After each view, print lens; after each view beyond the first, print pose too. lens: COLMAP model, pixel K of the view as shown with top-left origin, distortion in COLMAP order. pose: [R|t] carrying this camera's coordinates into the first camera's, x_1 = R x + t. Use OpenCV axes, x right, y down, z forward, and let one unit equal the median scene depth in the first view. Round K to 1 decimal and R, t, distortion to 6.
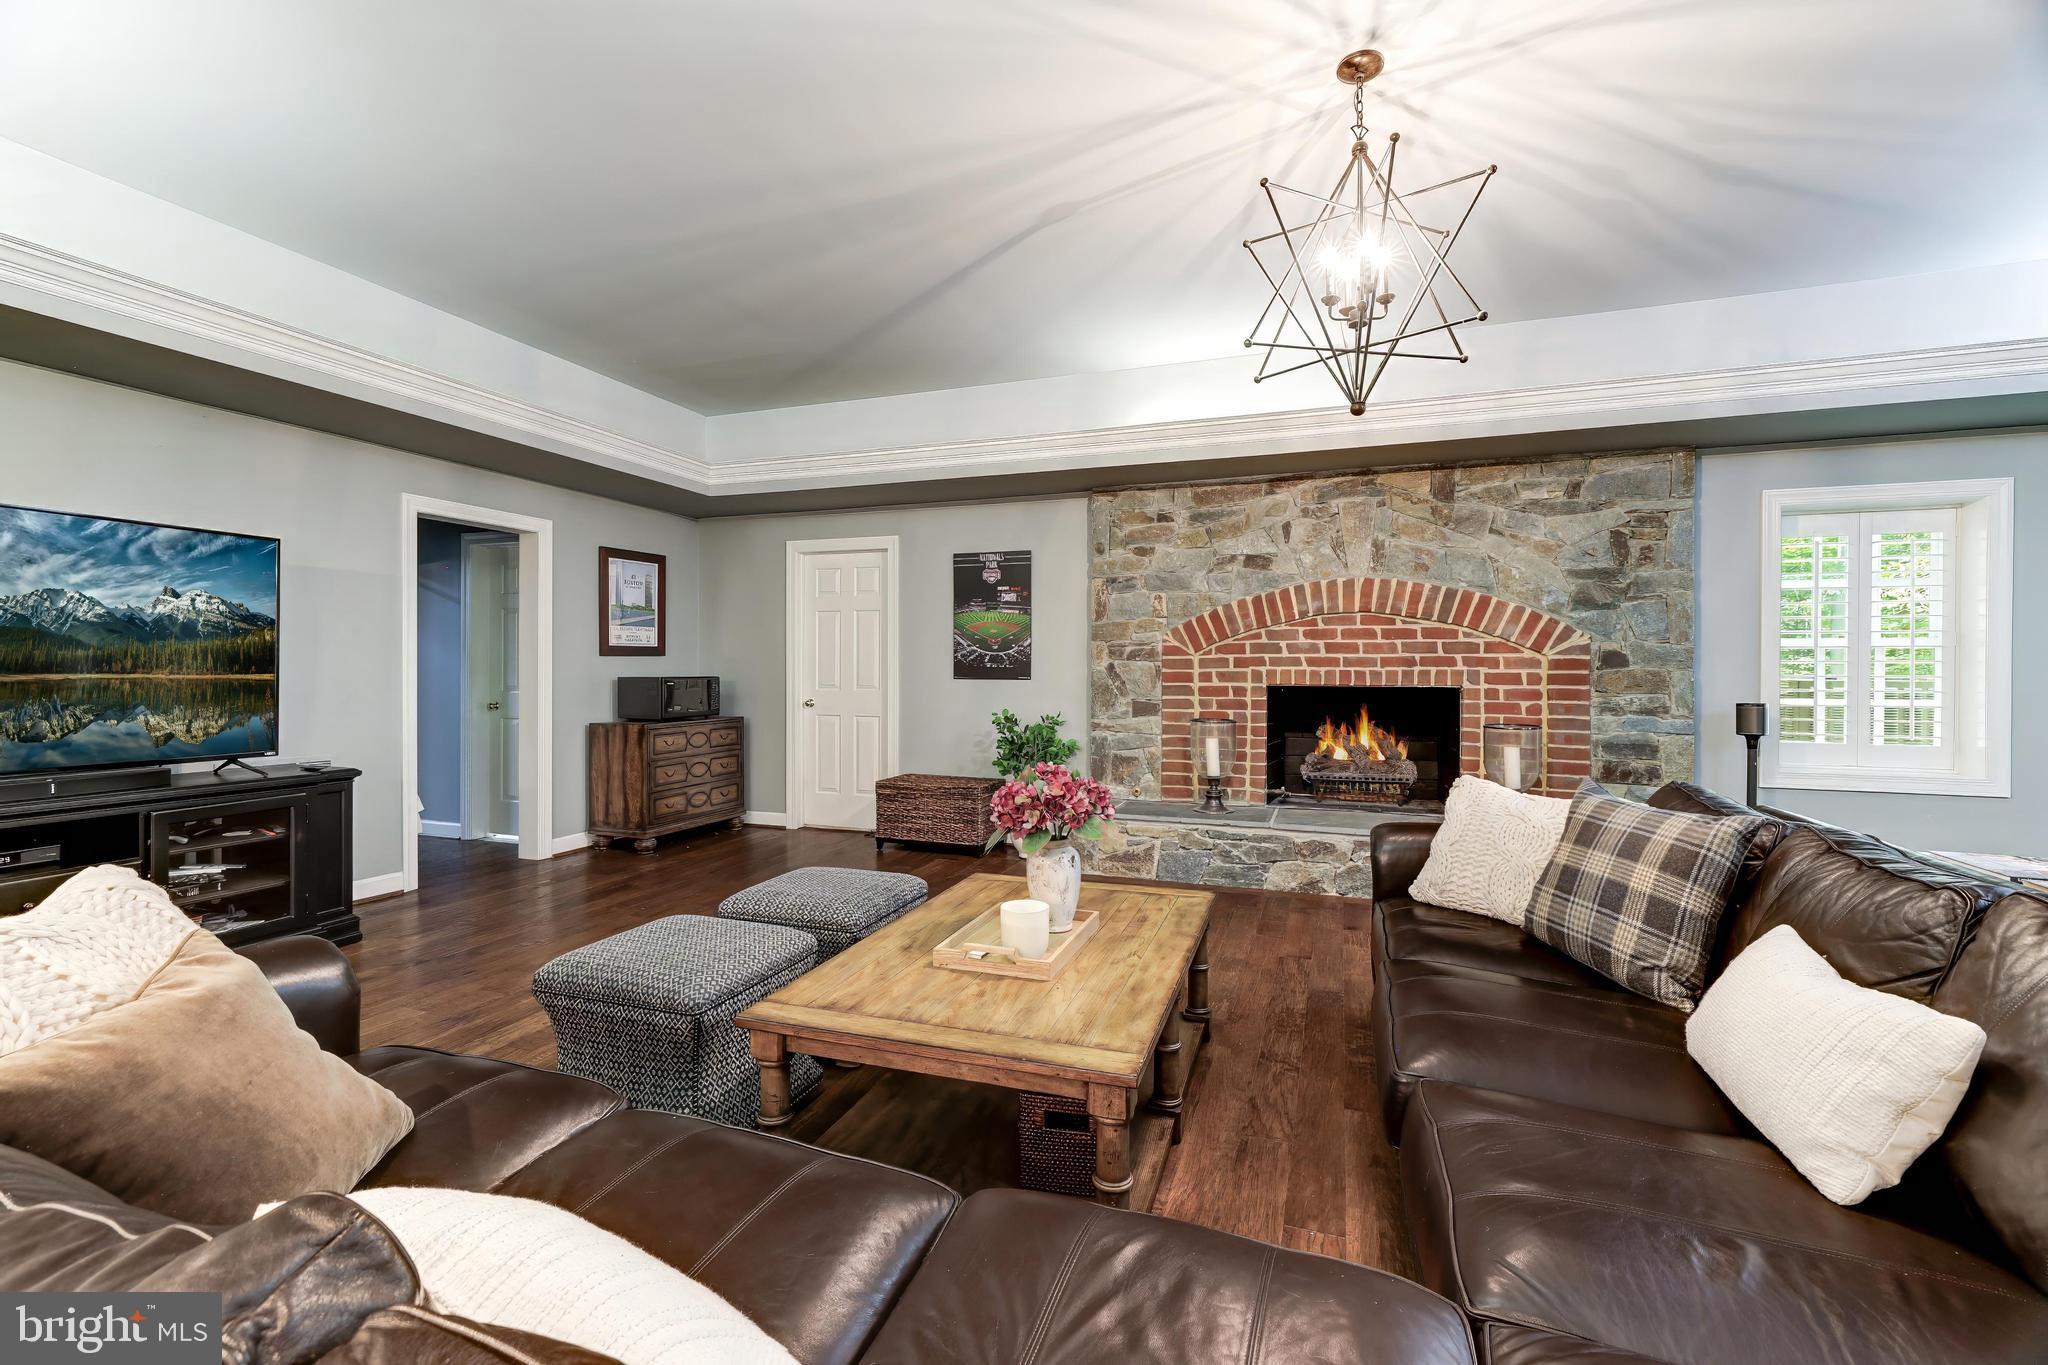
lens RADIAL K [[868.9, 0, 1021.2], [0, 868.9, 672.8], [0, 0, 1]] dist [-0.001727, 0.000382]
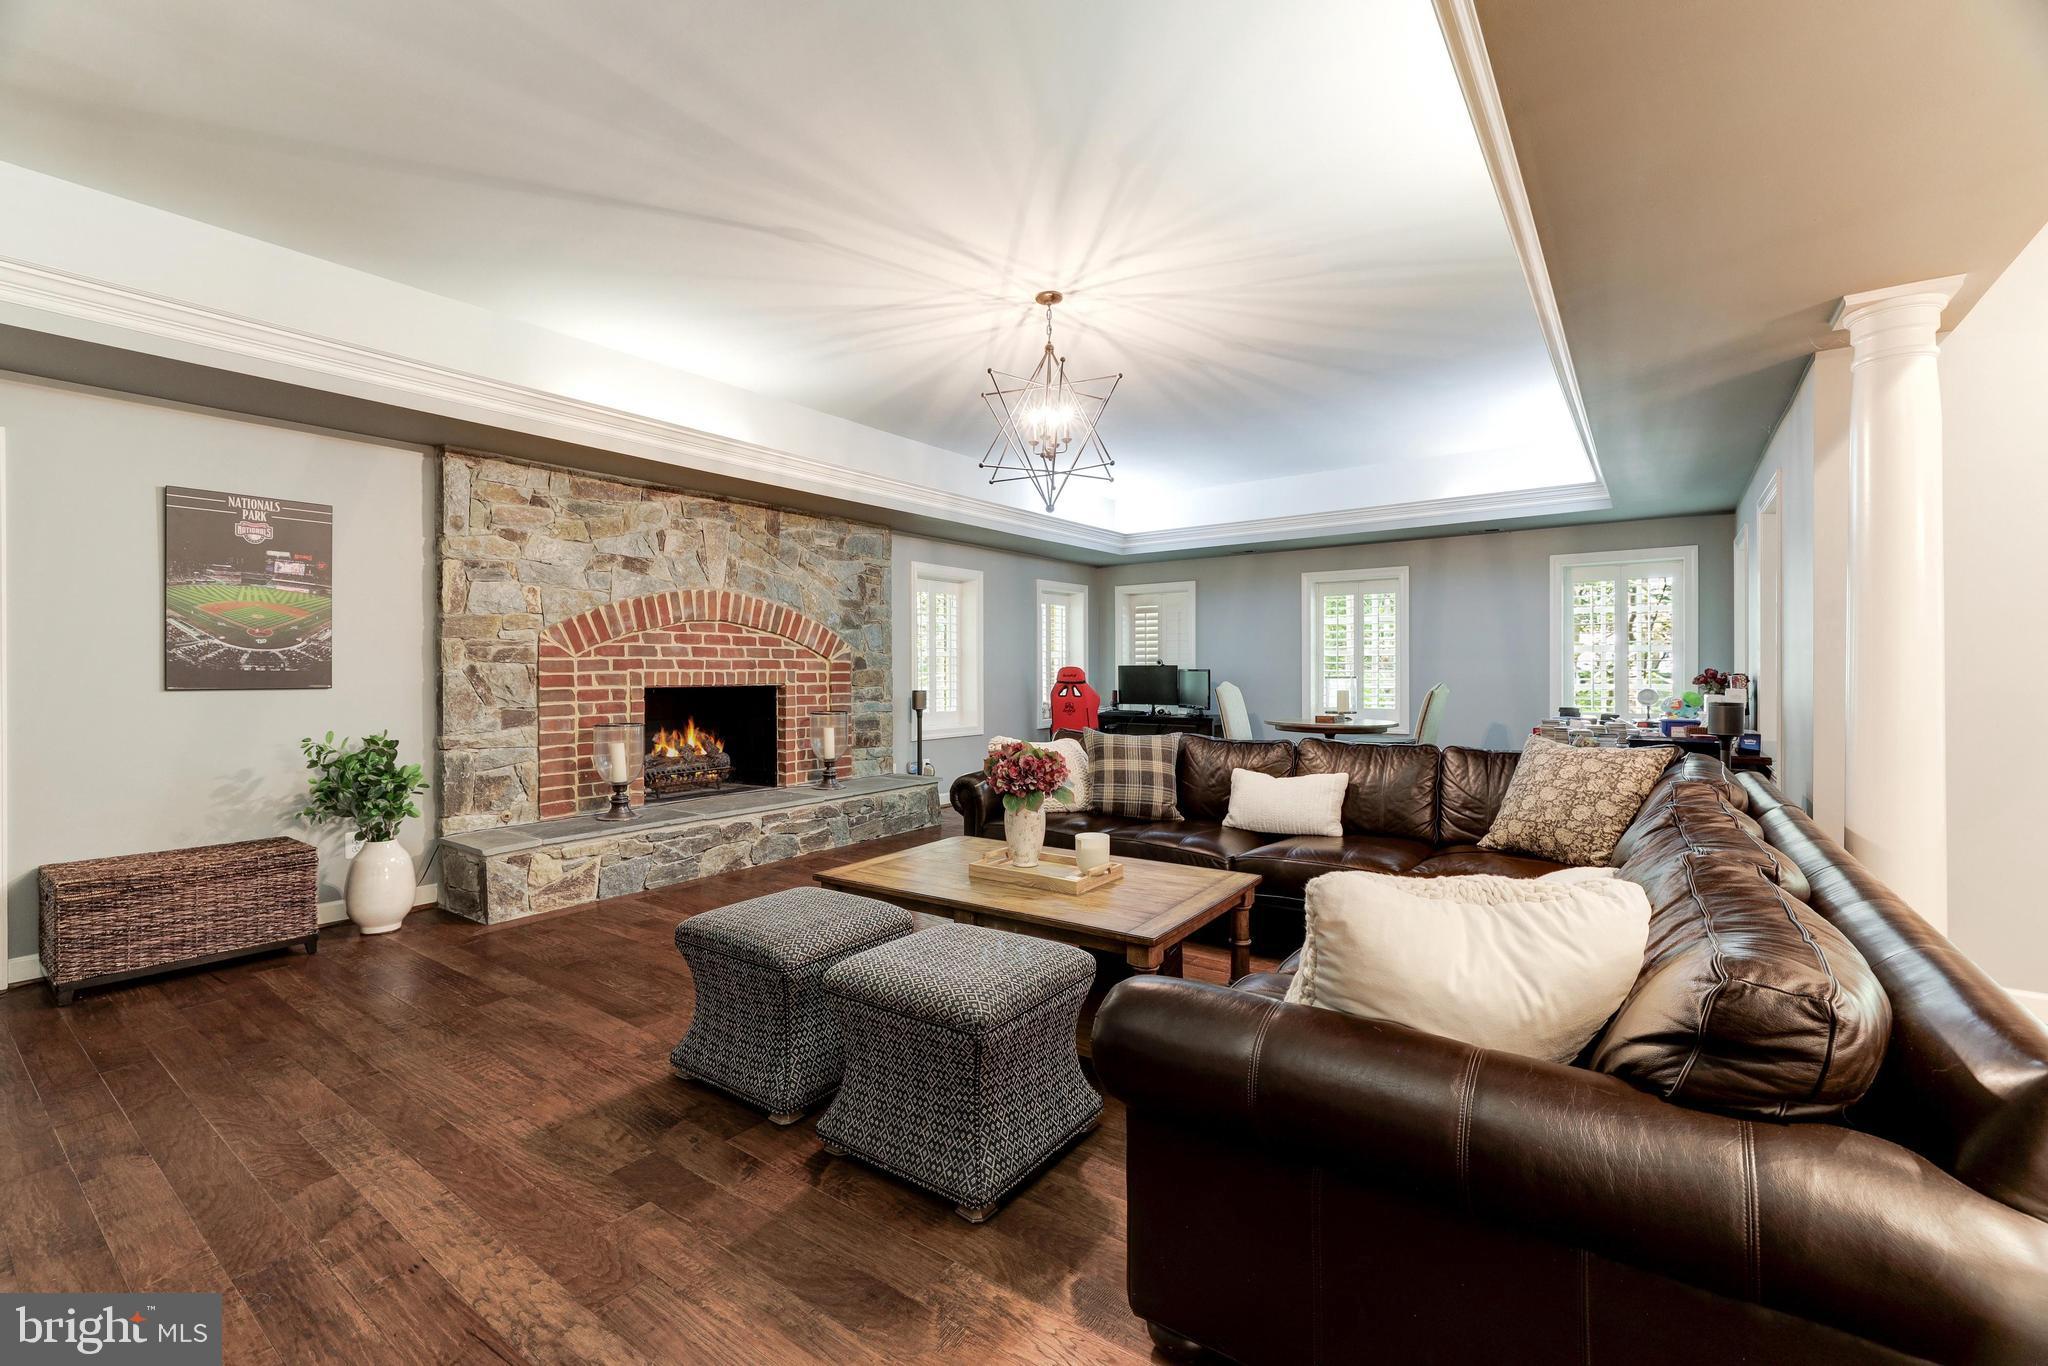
lens RADIAL K [[868.9, 0, 1023.8], [0, 868.9, 672.8], [0, 0, 1]] dist [-0.001727, 0.000382]
pose [[0.273074, -0.006908, 0.961968, -0.617453], [0.009427, 0.999945, 0.004505, -0.003316], [-0.961947, 0.007838, 0.273124, 0.317143]]
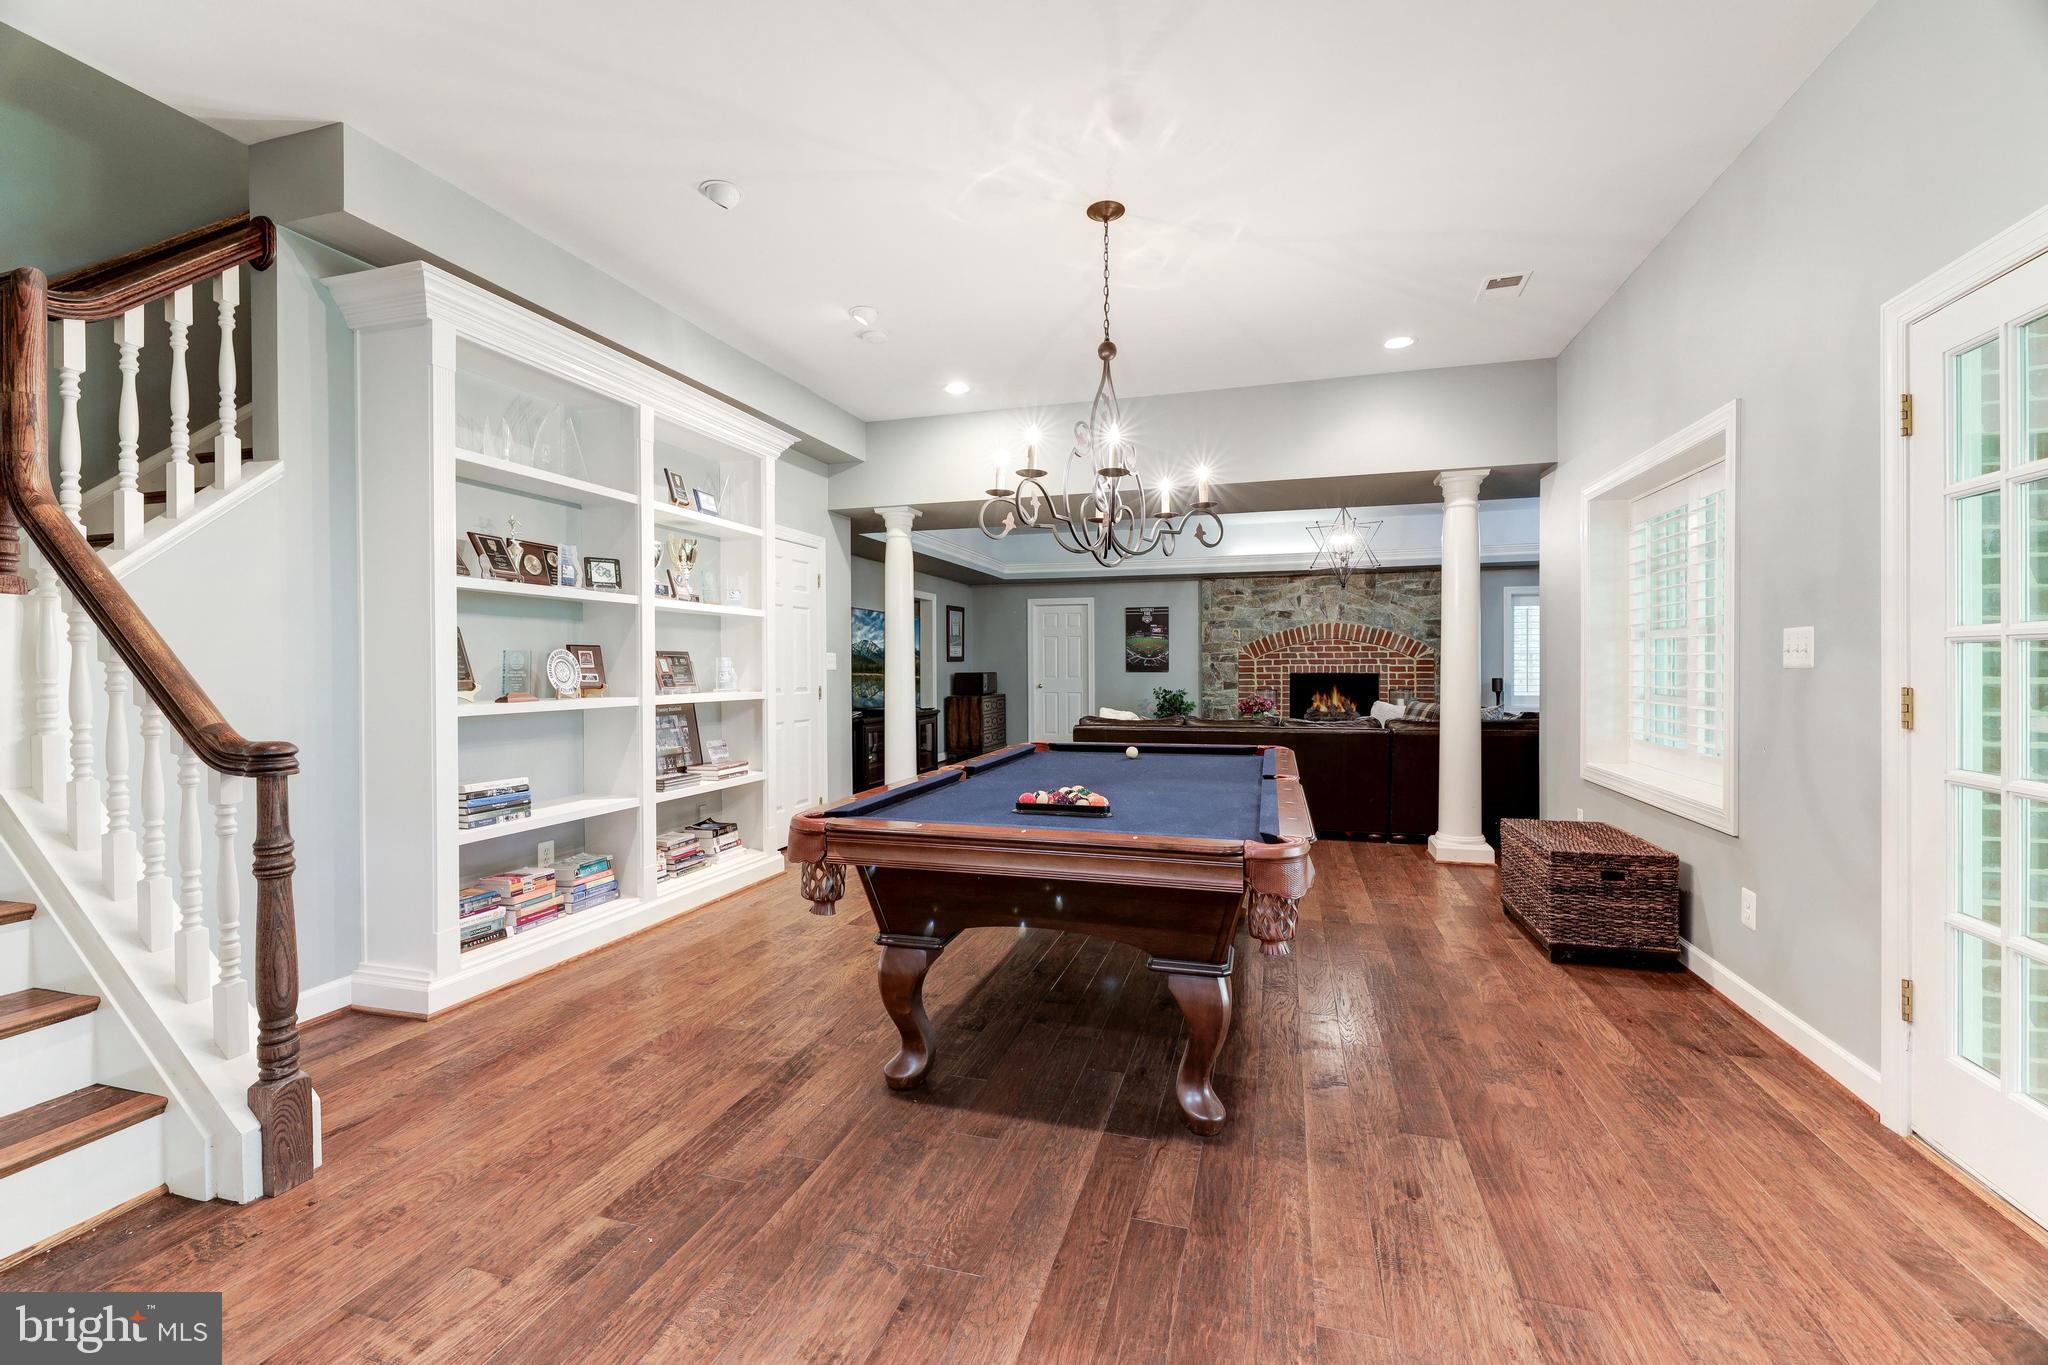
lens RADIAL K [[868.9, 0, 1022.5], [0, 868.9, 674.8], [0, 0, 1]] dist [-0.001727, 0.000382]
pose [[0.998065, -0.008869, 0.061539, -0.531054], [0.008884, 0.999961, 0.000043, 0.013148], [-0.061537, 0.000503, 0.998105, -1.141248]]
